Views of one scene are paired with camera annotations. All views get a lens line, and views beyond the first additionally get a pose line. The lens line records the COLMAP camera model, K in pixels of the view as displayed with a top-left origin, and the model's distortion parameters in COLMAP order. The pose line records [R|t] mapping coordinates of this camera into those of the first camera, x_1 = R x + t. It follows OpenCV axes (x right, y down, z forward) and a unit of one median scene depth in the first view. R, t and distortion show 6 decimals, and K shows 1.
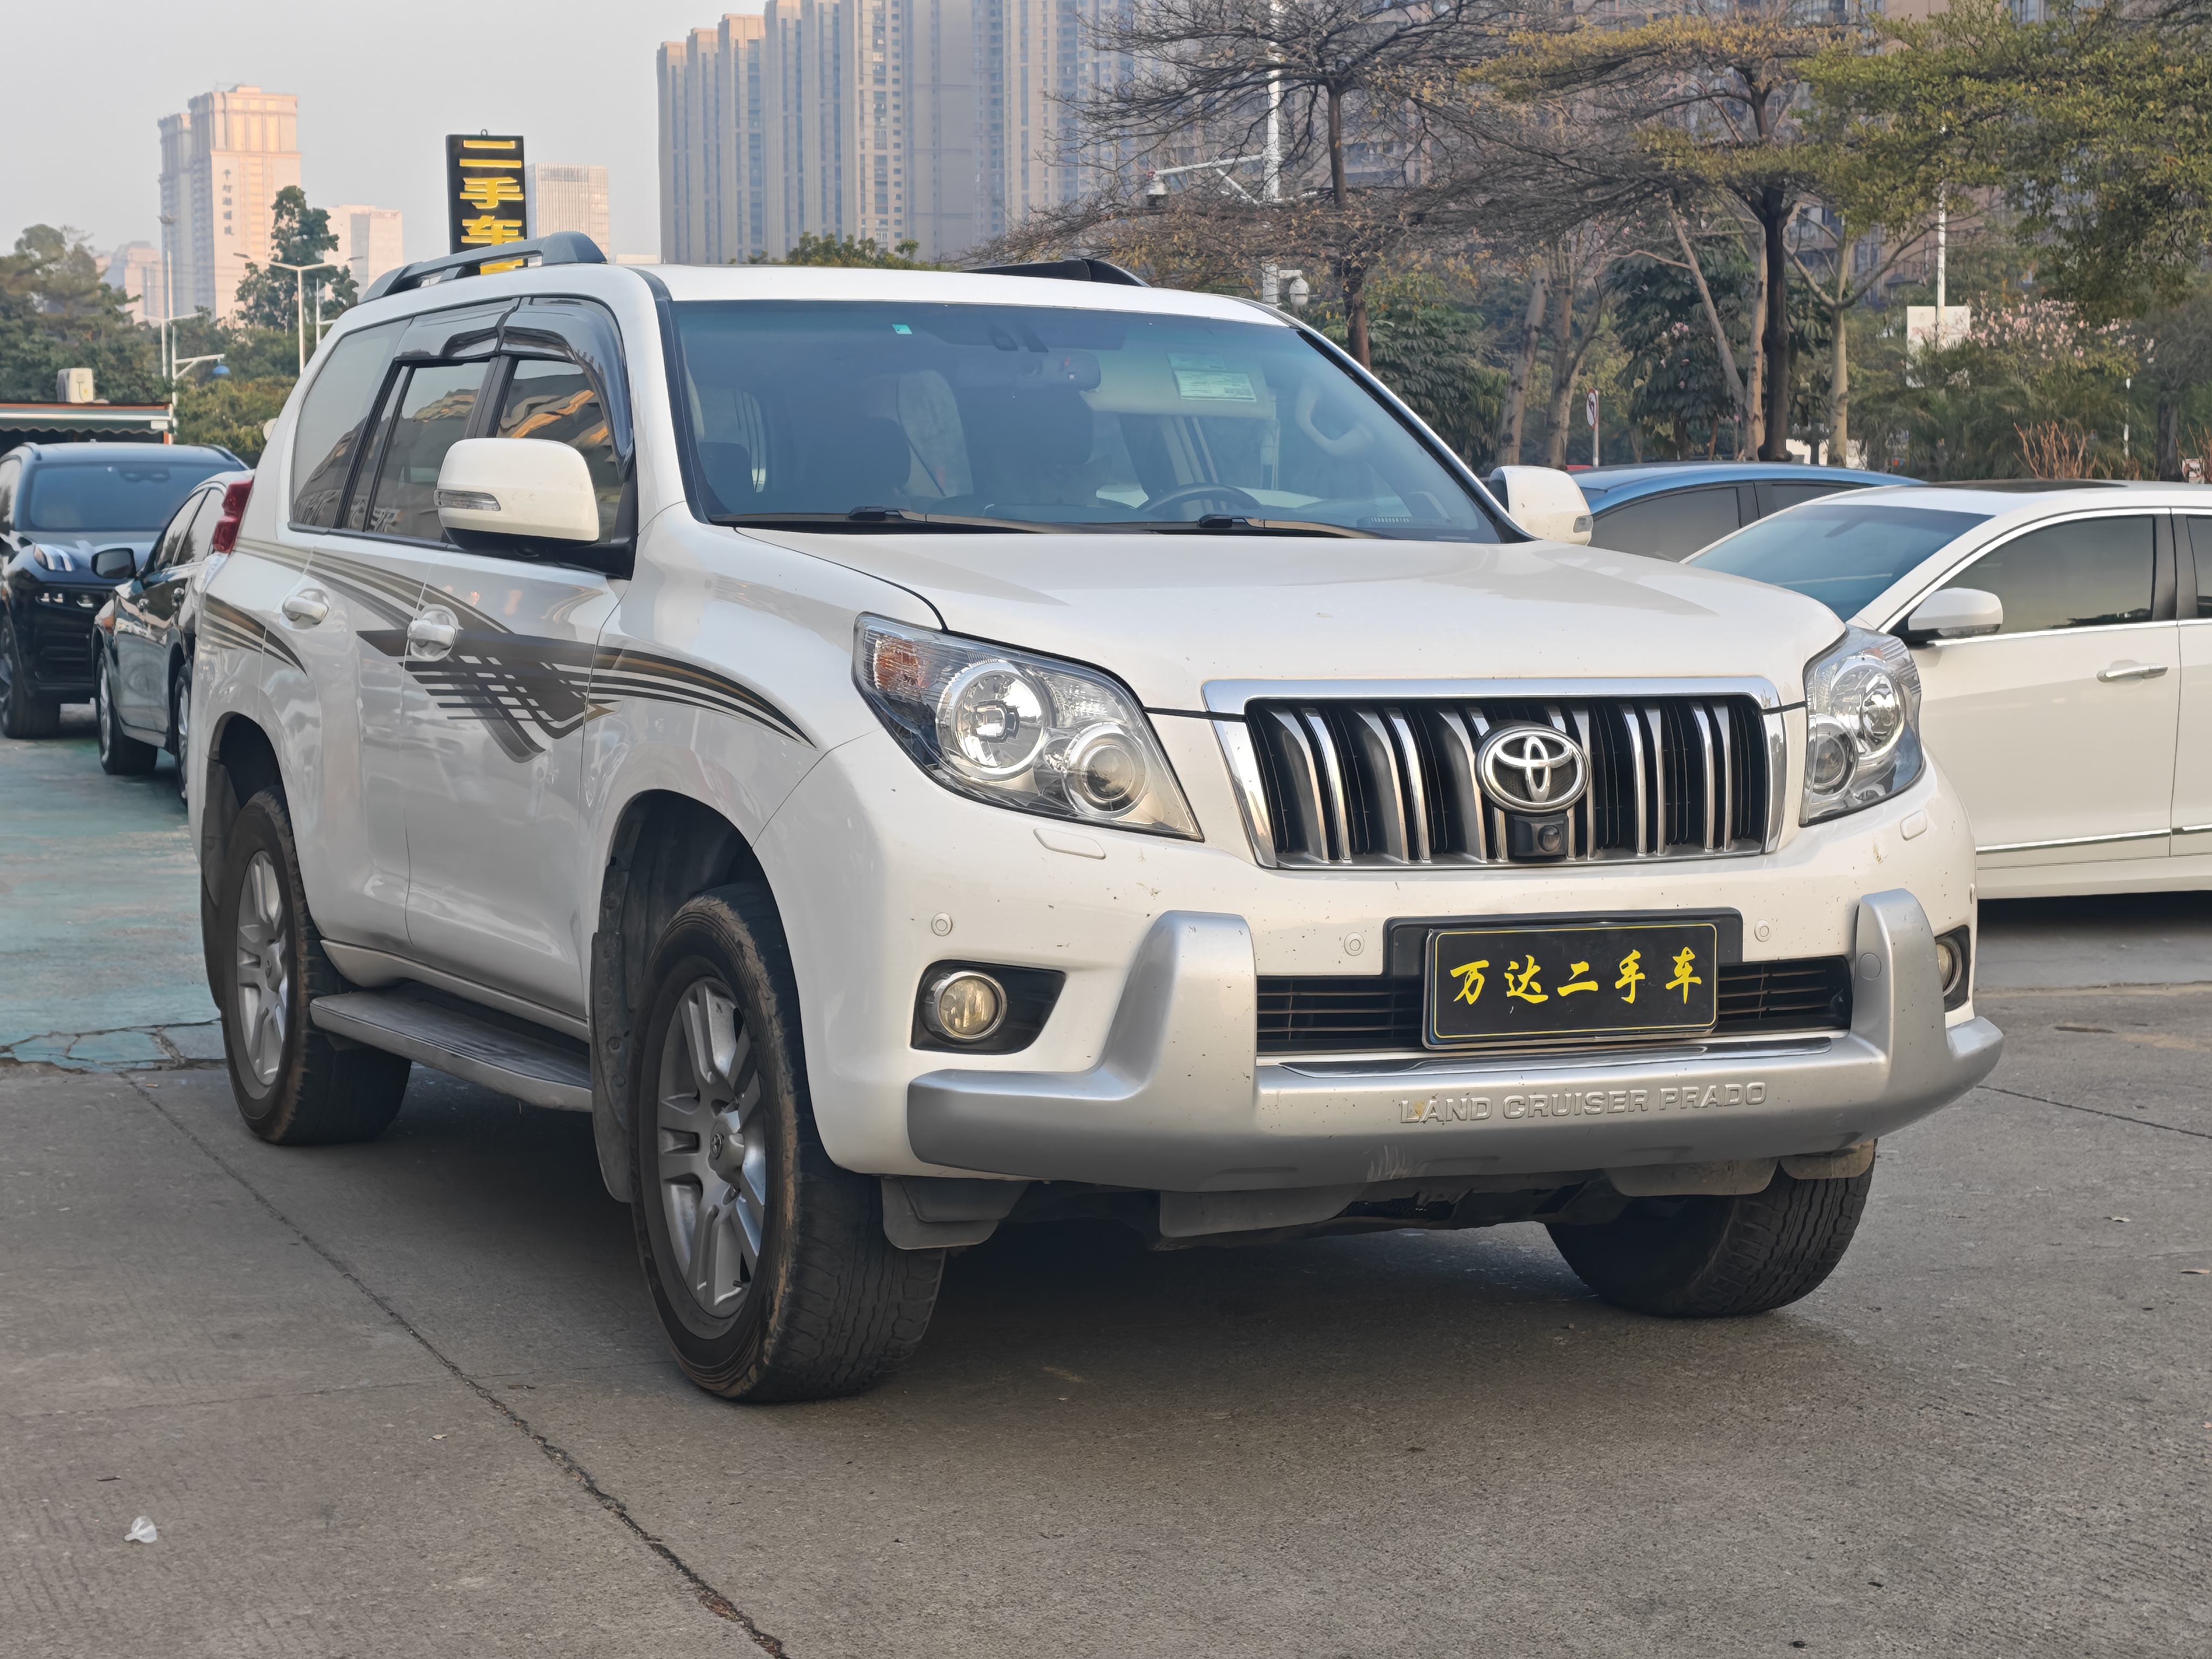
lens RADIAL K [[4066.1, 0, 1095.9], [0, 4066.1, 830.9], [0, 0, 1]] dist [0.125559, 0.000000]
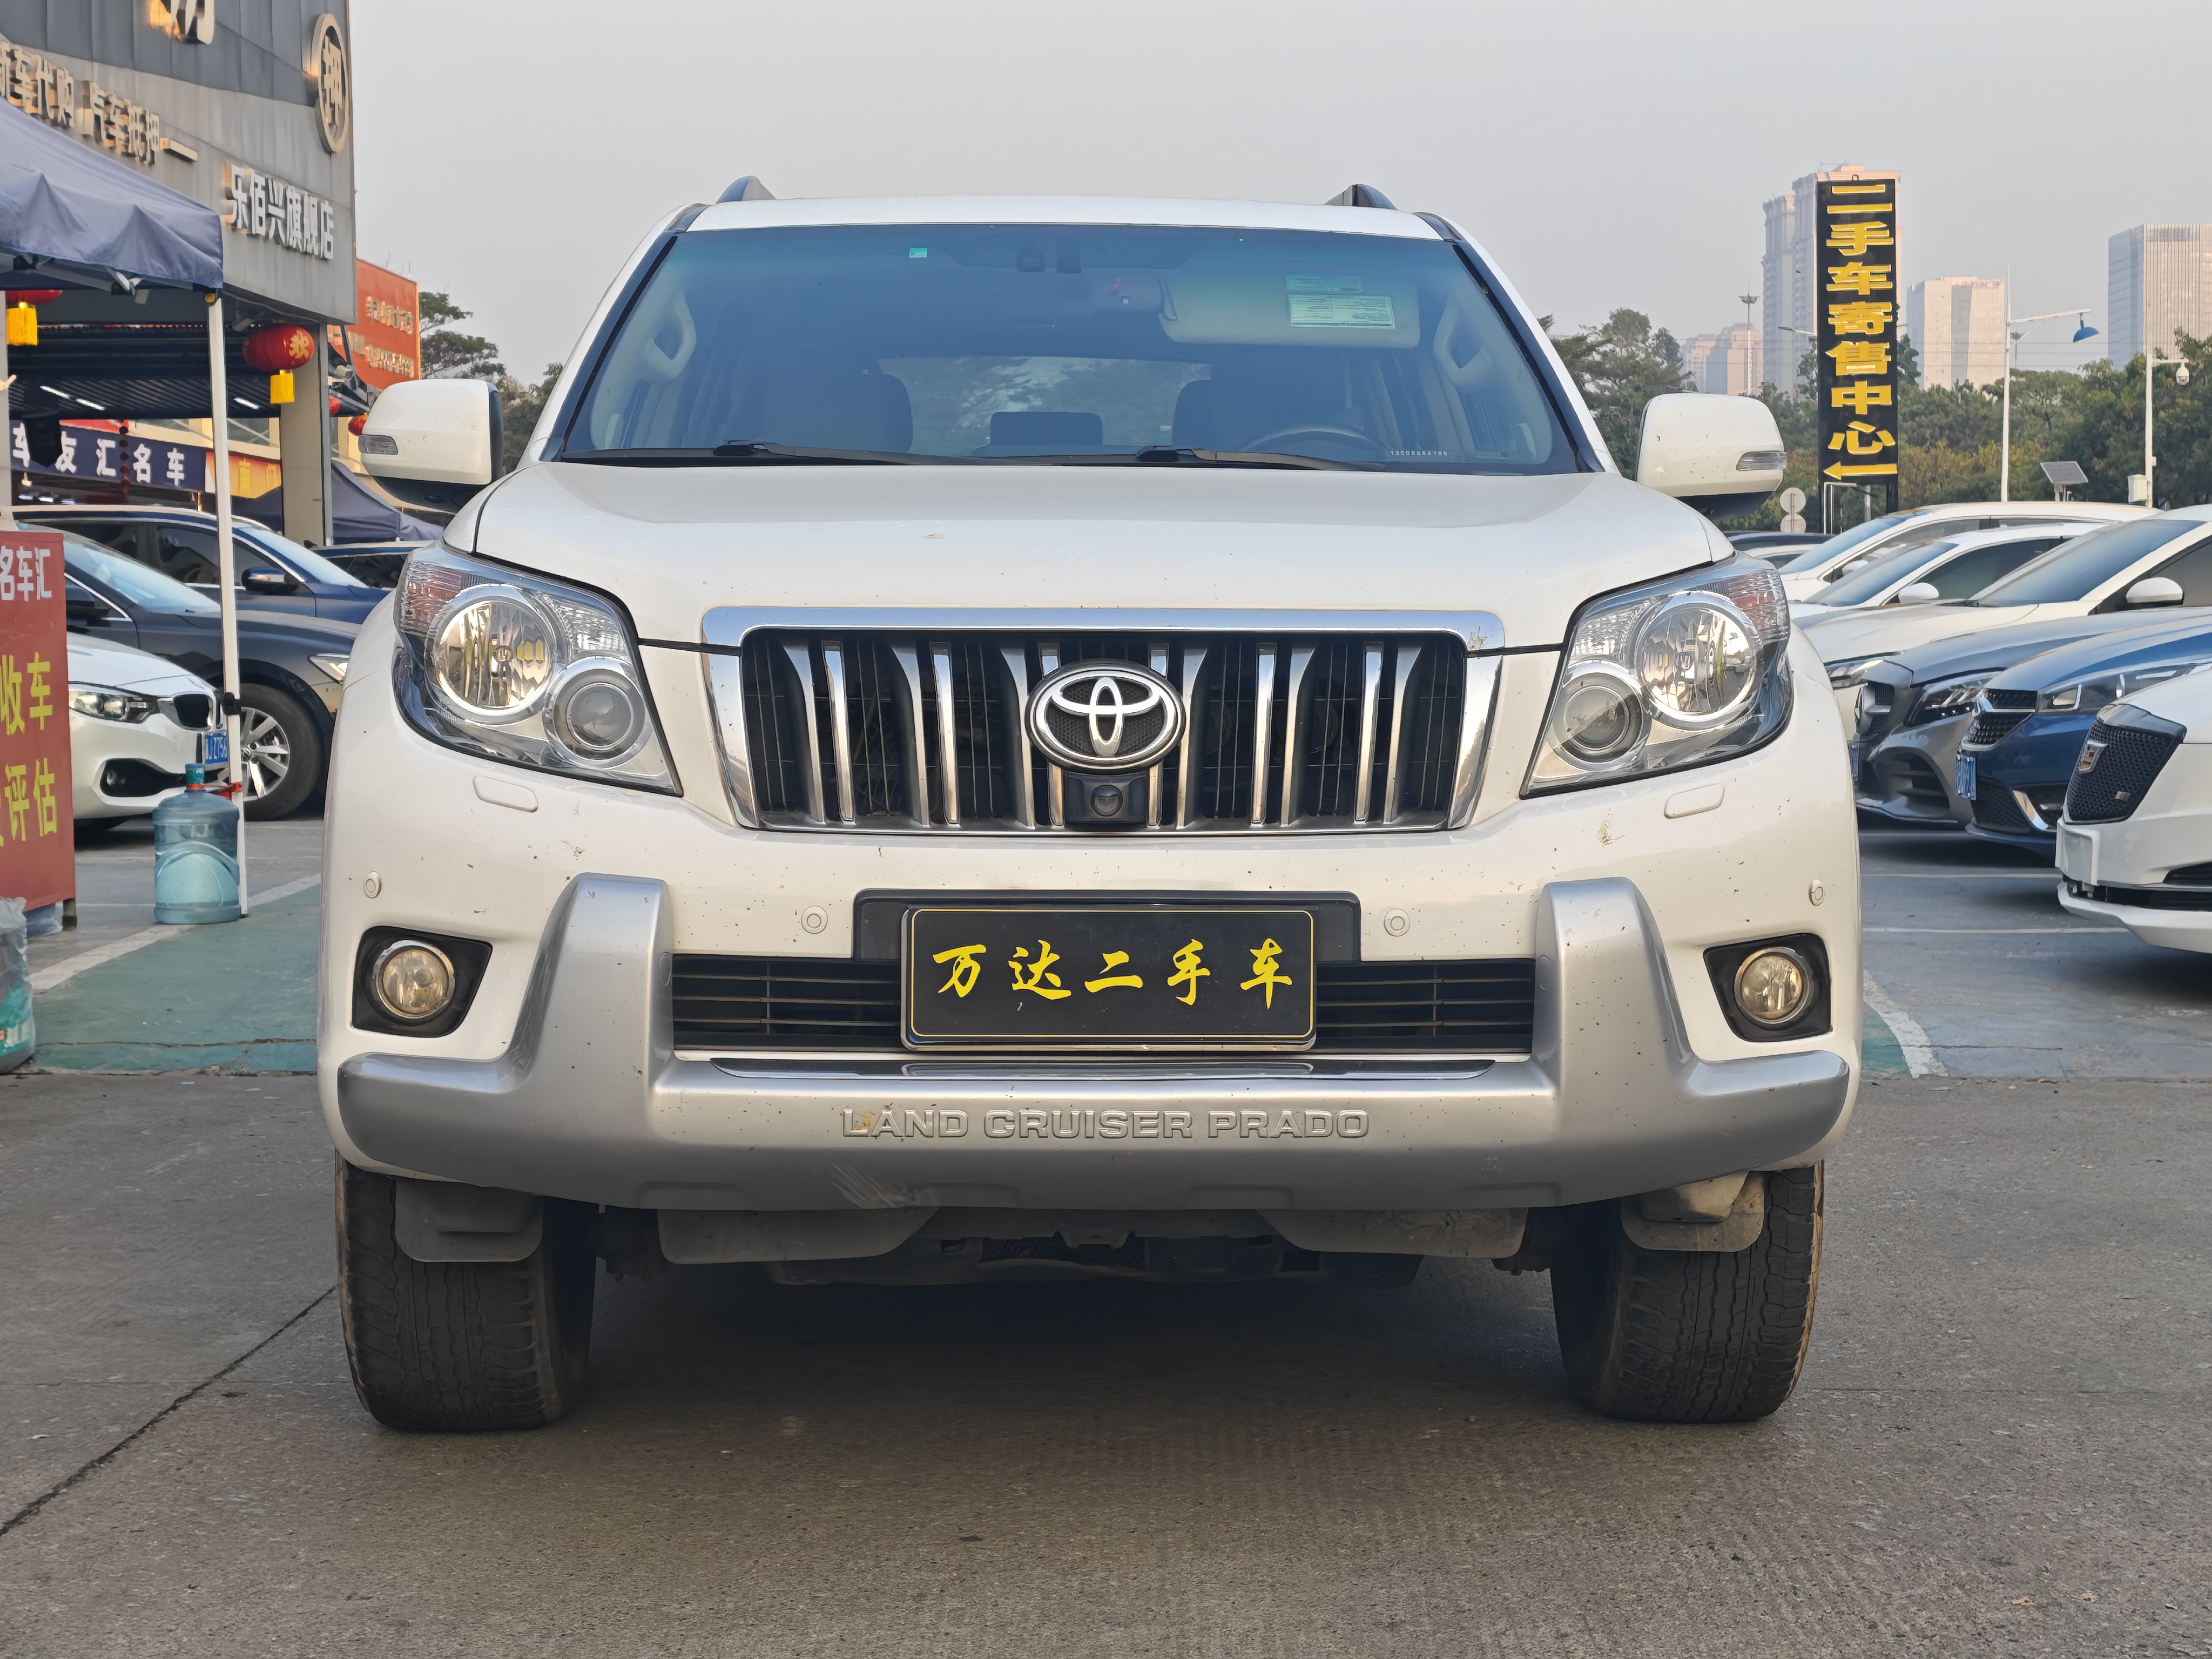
lens RADIAL K [[4066.1, 0, 1106.6], [0, 4066.1, 826.5], [0, 0, 1]] dist [0.125559, 0.000000]
pose [[0.920498, 0.015297, -0.390447, 0.428368], [-0.023477, 0.999593, -0.016185, 0.020147], [0.390041, 0.024064, 0.920483, 0.247481]]
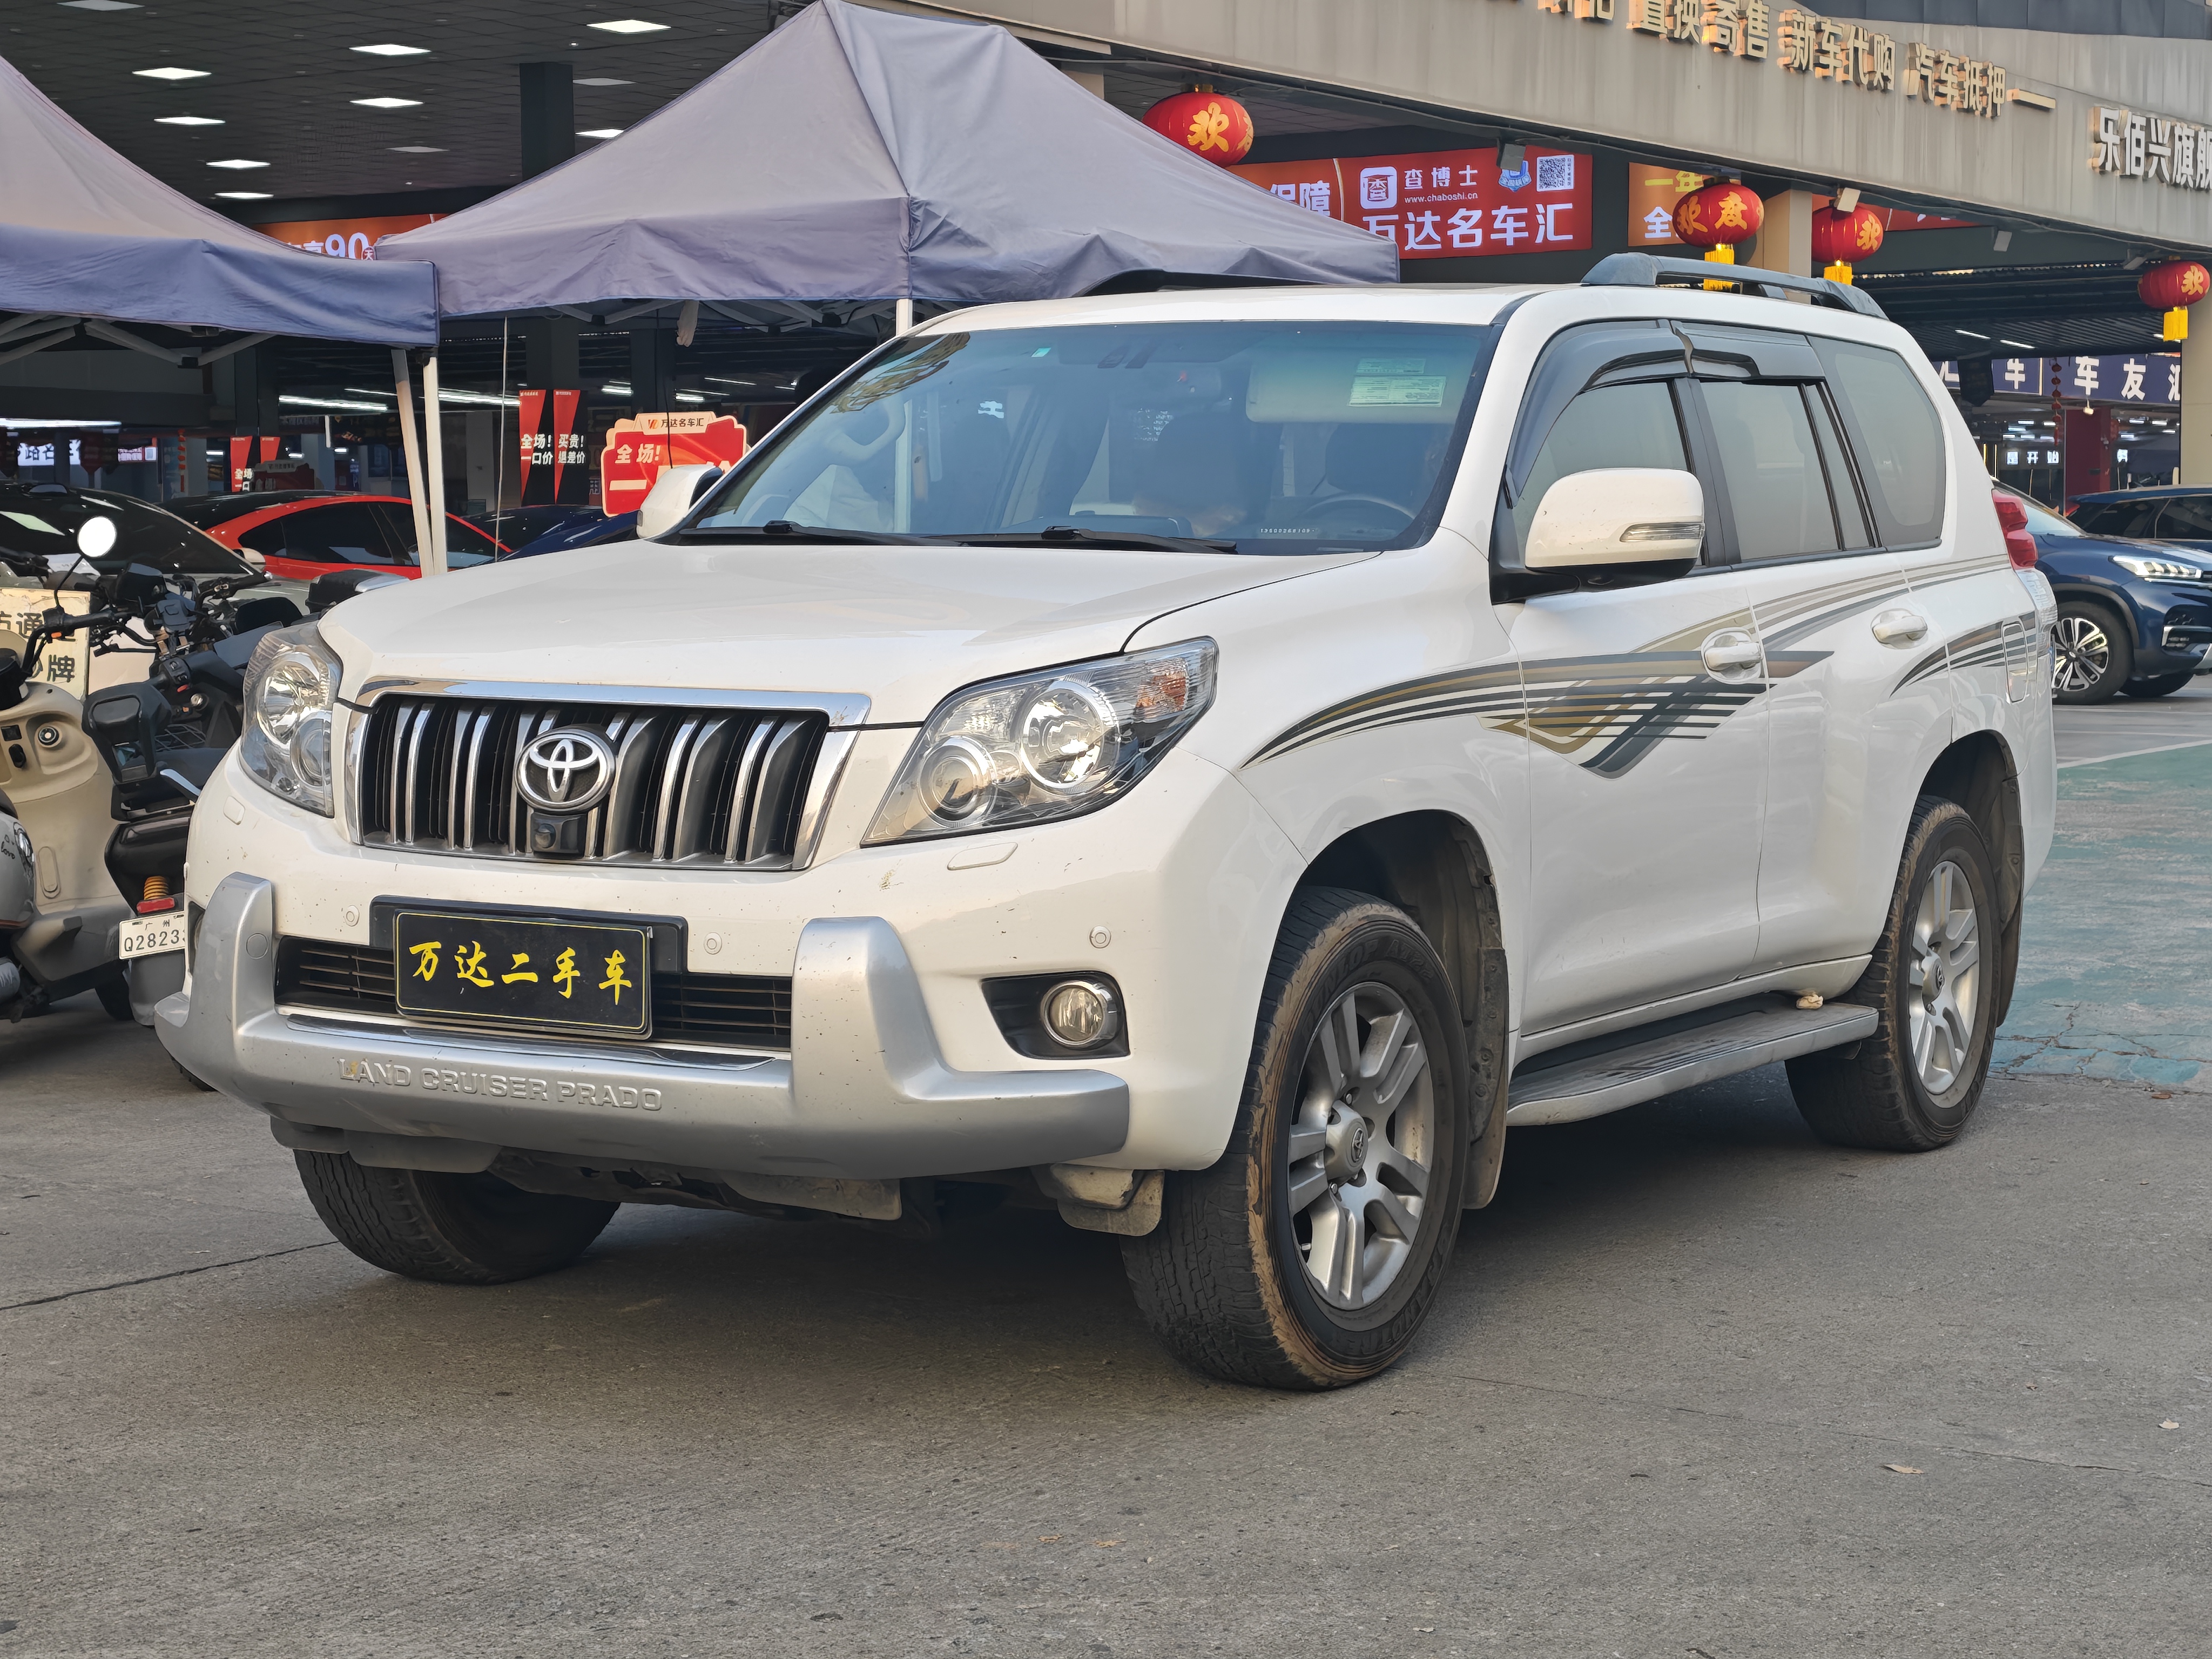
lens RADIAL K [[4066.1, 0, 1101.0], [0, 4066.1, 934.2], [0, 0, 1]] dist [0.125559, 0.000000]
pose [[0.575633, 0.080823, -0.813704, 1.049073], [-0.060676, 0.996582, 0.056065, -0.040403], [0.815454, 0.017099, 0.578569, 0.505568]]
